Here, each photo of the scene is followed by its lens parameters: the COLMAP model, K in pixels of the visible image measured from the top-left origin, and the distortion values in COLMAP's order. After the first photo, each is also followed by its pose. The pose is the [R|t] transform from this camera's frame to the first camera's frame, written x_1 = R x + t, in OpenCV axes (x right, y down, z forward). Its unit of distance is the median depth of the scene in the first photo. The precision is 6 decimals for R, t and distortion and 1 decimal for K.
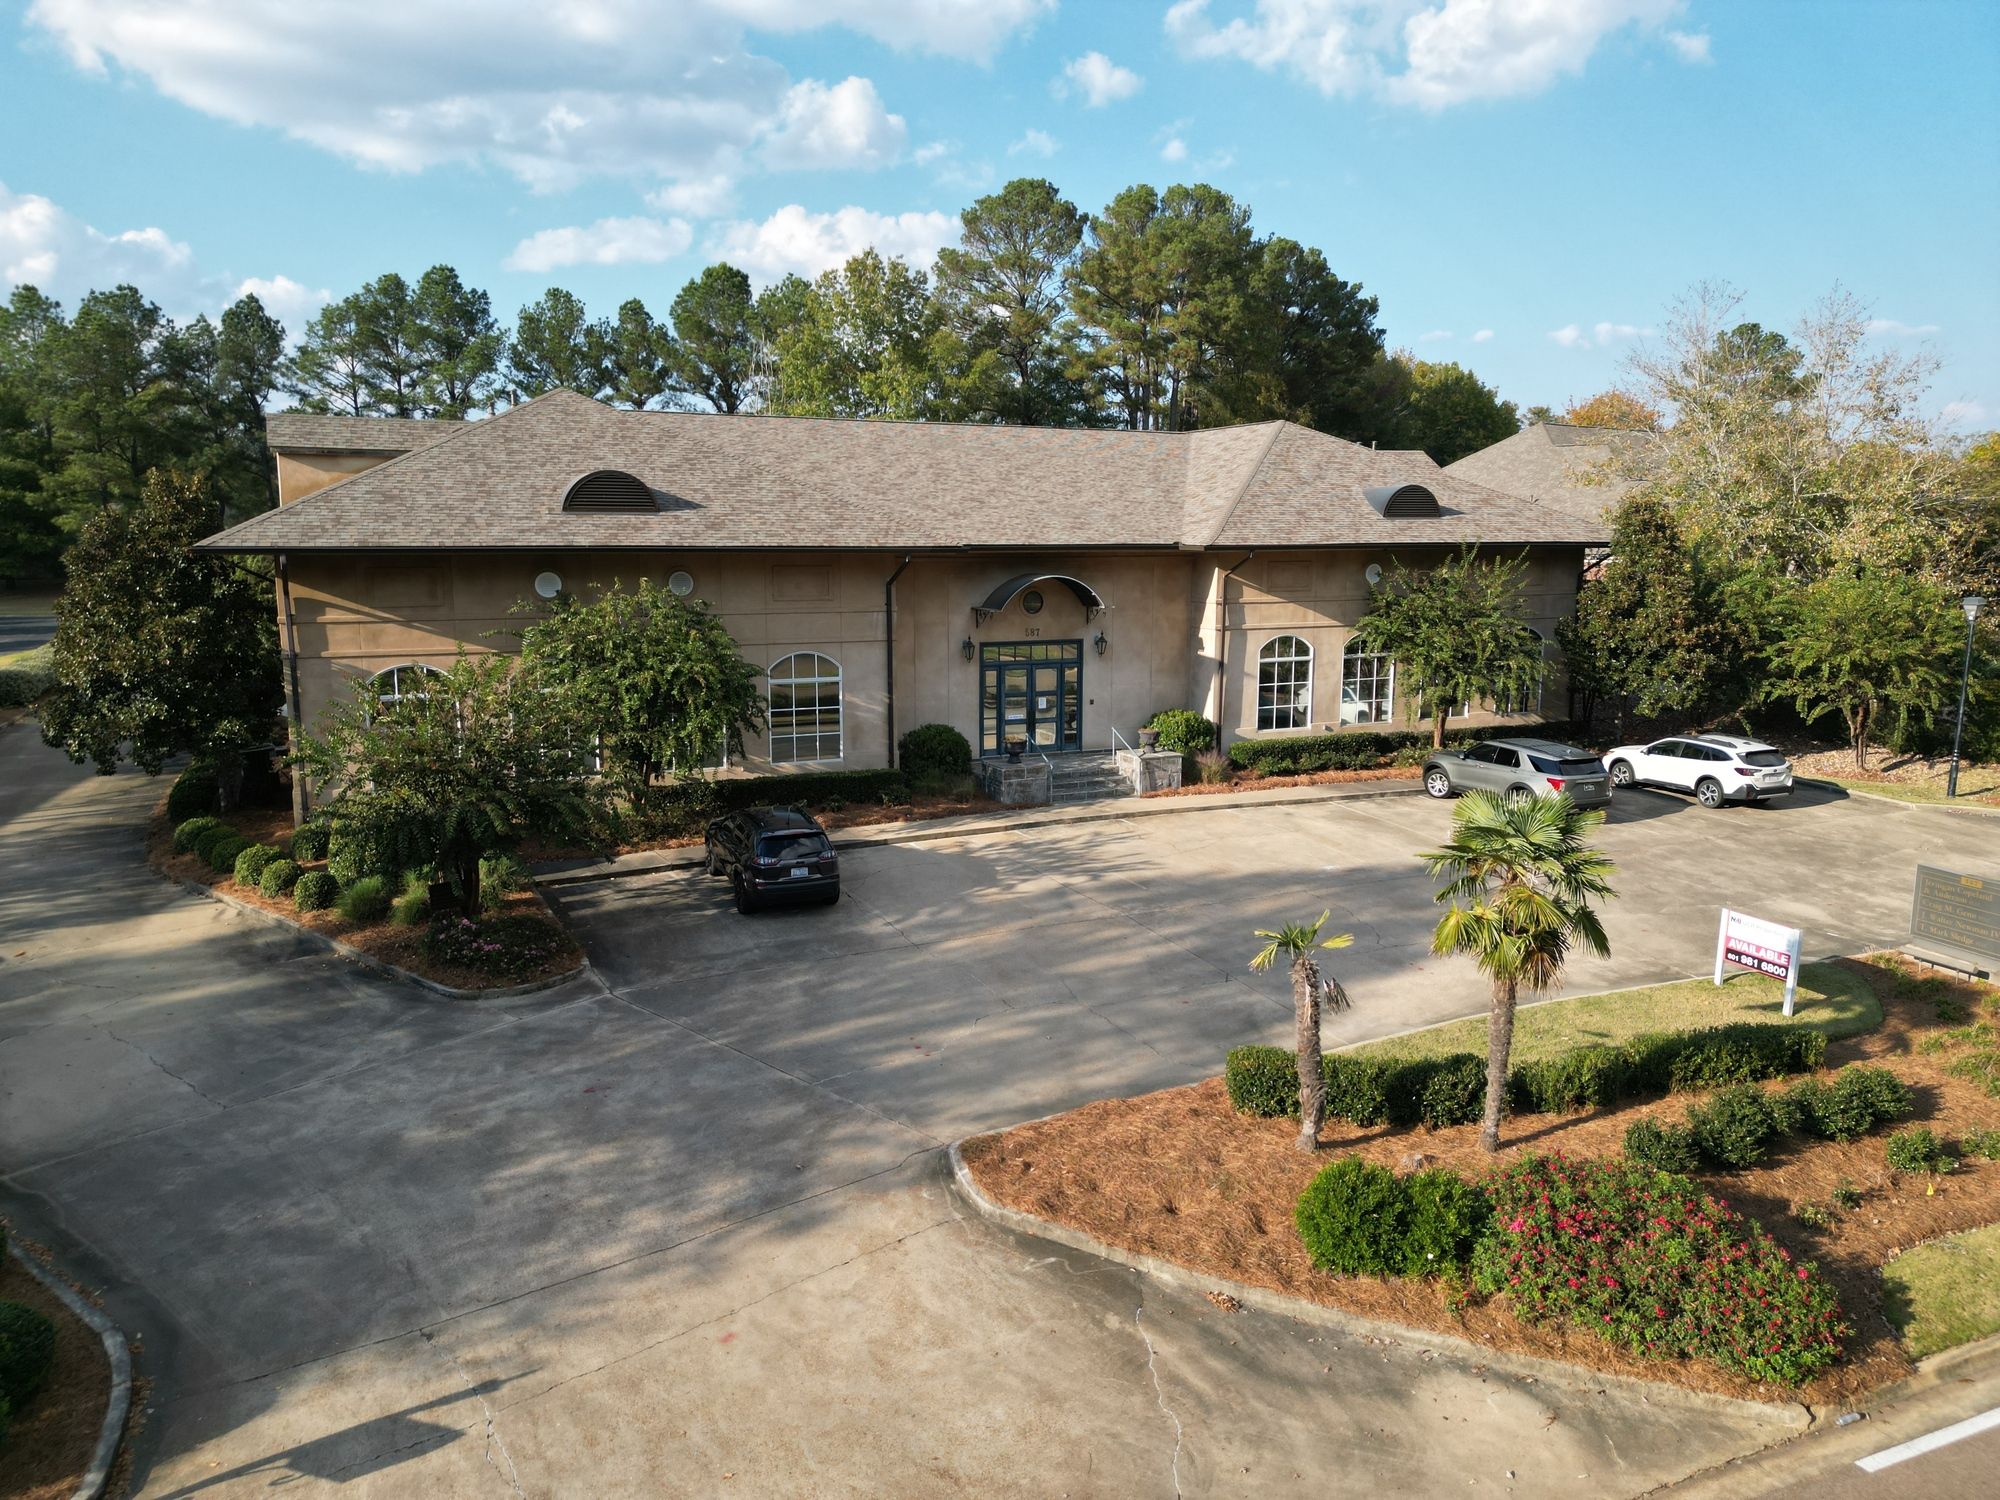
lens RADIAL K [[1405.0, 0, 1003.2], [0, 1405.0, 747.9], [0, 0, 1]] dist [0.077798, -0.078596]
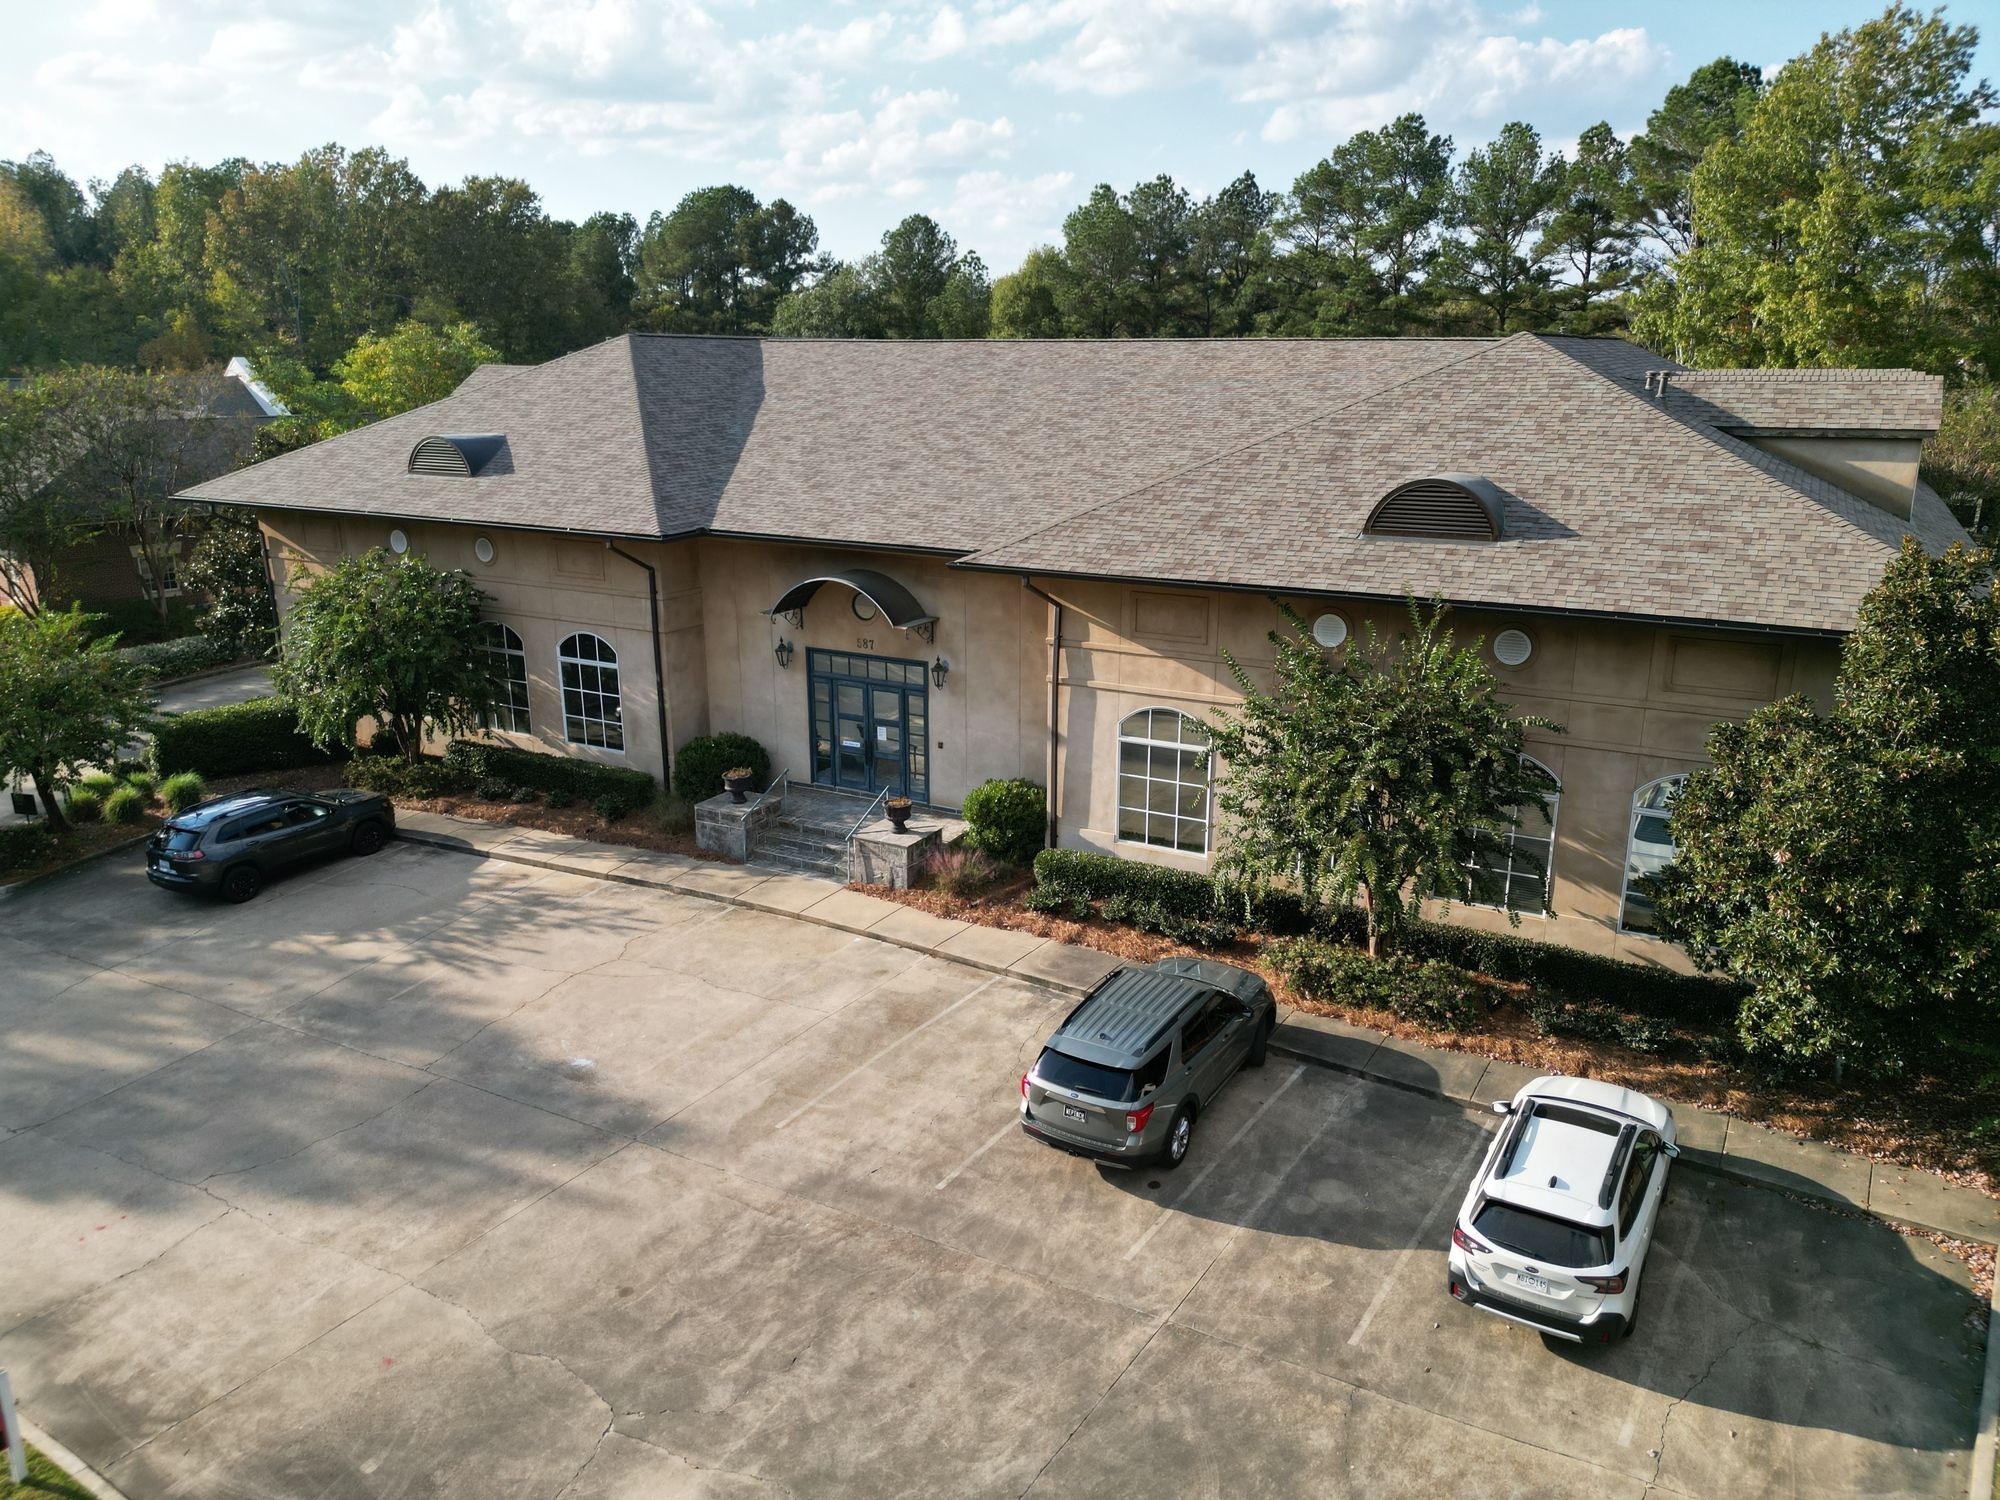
lens RADIAL K [[1405.0, 0, 1005.1], [0, 1405.0, 744.5], [0, 0, 1]] dist [0.077798, -0.078596]
pose [[0.591786, 0.214838, -0.776939, 0.704607], [-0.124748, 0.976627, 0.175036, -0.178234], [0.796384, -0.006662, 0.604755, 0.596767]]
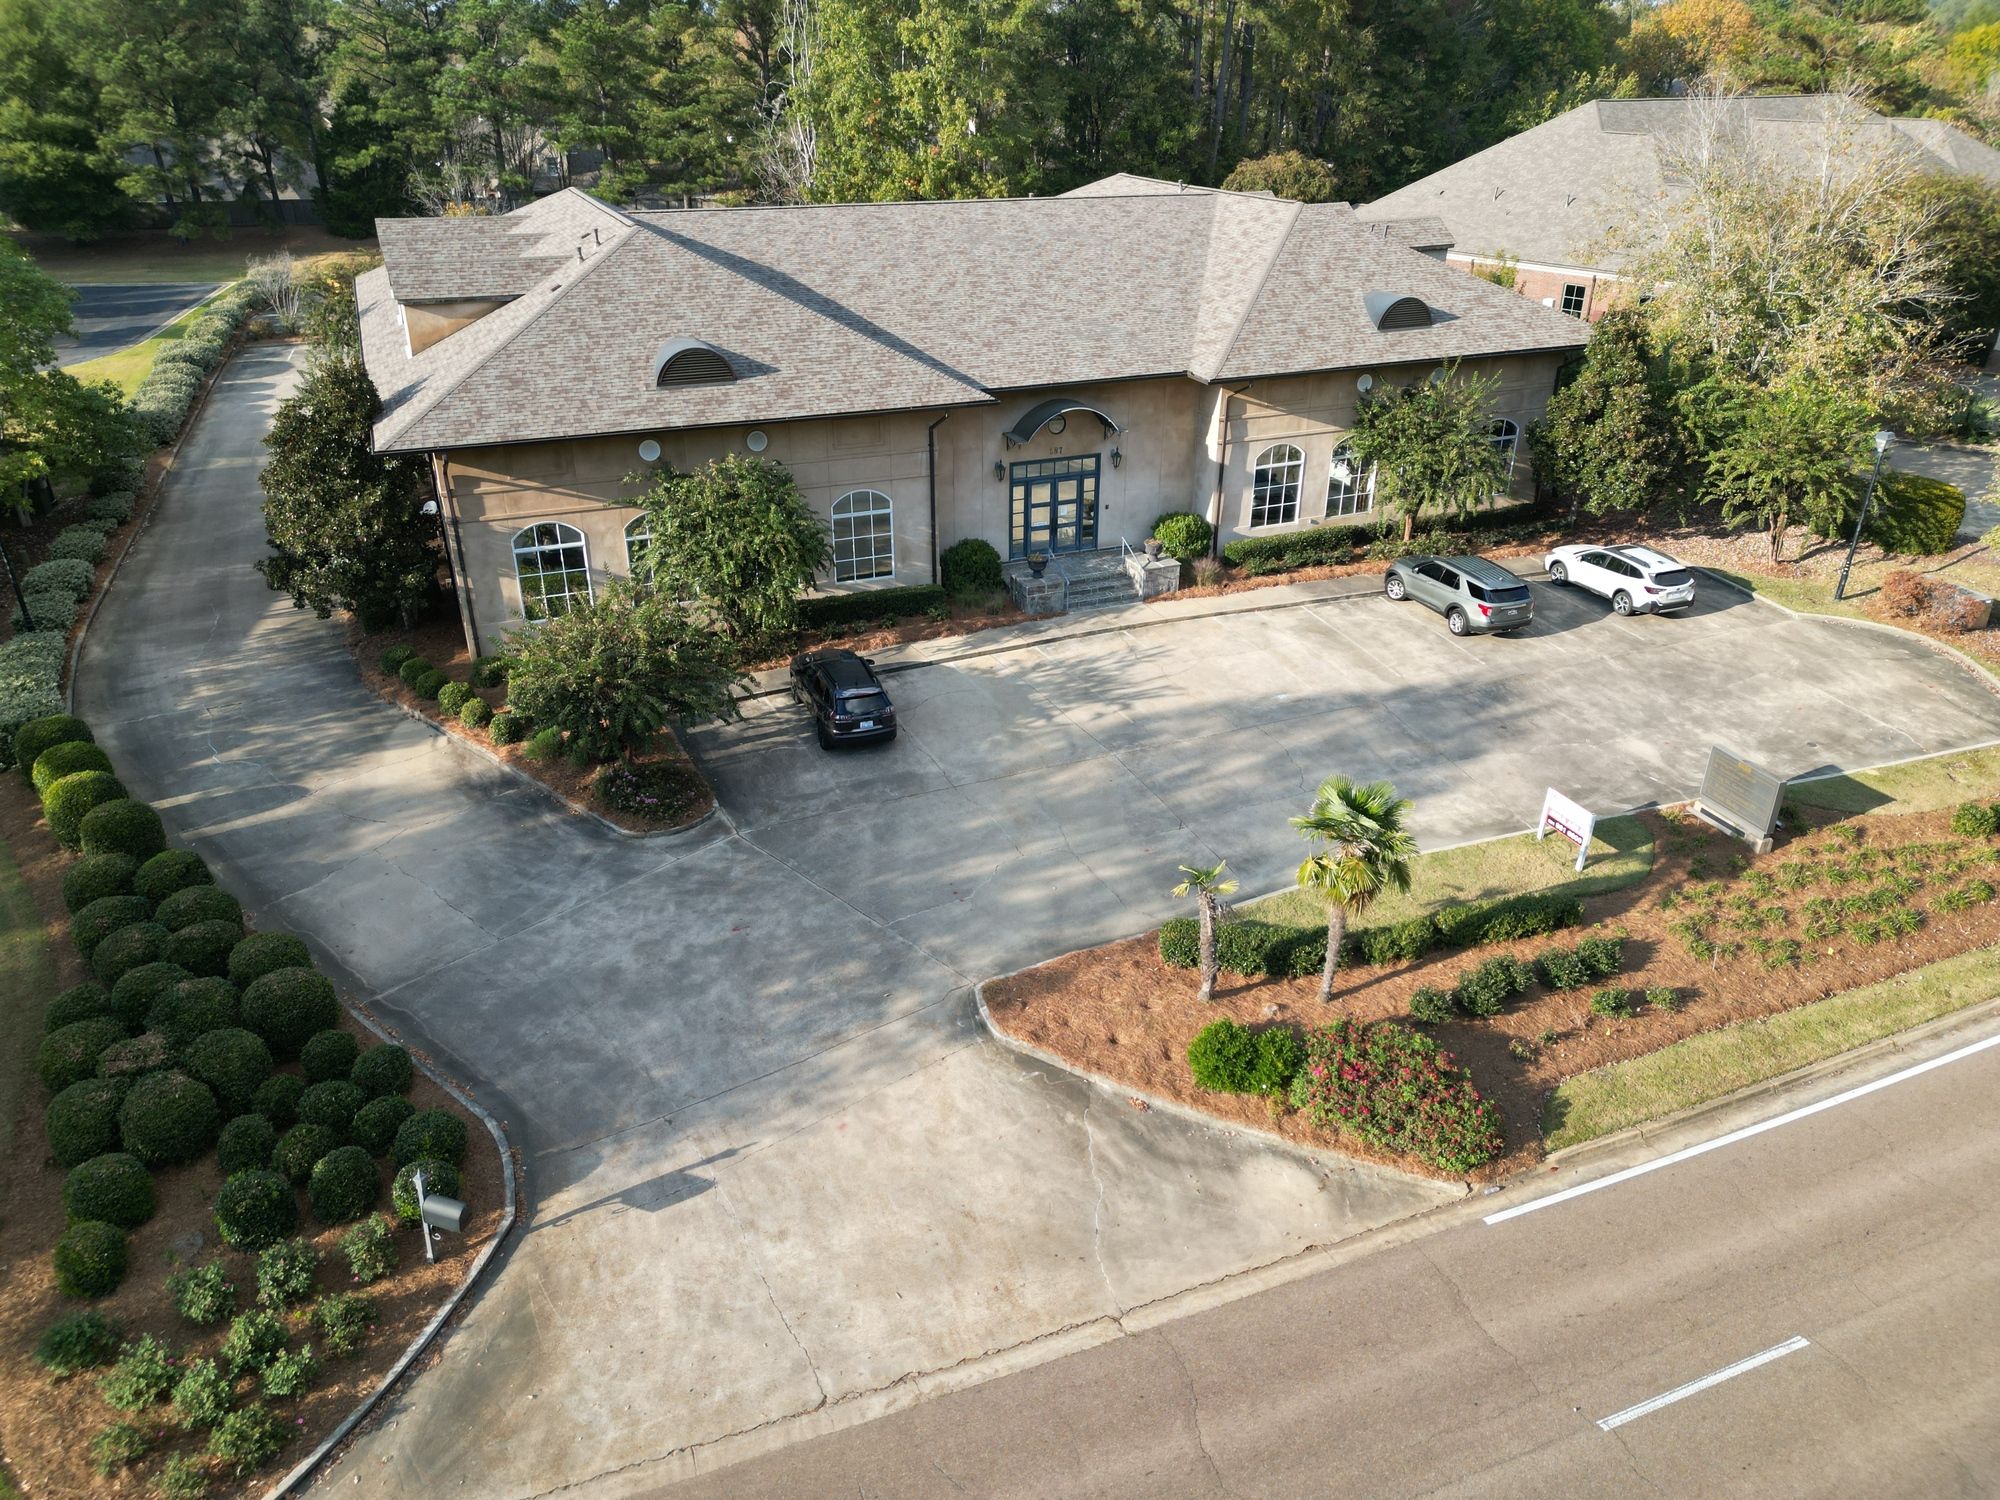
lens RADIAL K [[1405.0, 0, 1002.5], [0, 1405.0, 746.3], [0, 0, 1]] dist [0.077798, -0.078596]
pose [[0.999432, 0.016532, -0.029362, 0.015092], [-0.007093, 0.955062, 0.296320, -0.196500], [0.032941, -0.295943, 0.954637, -0.178961]]
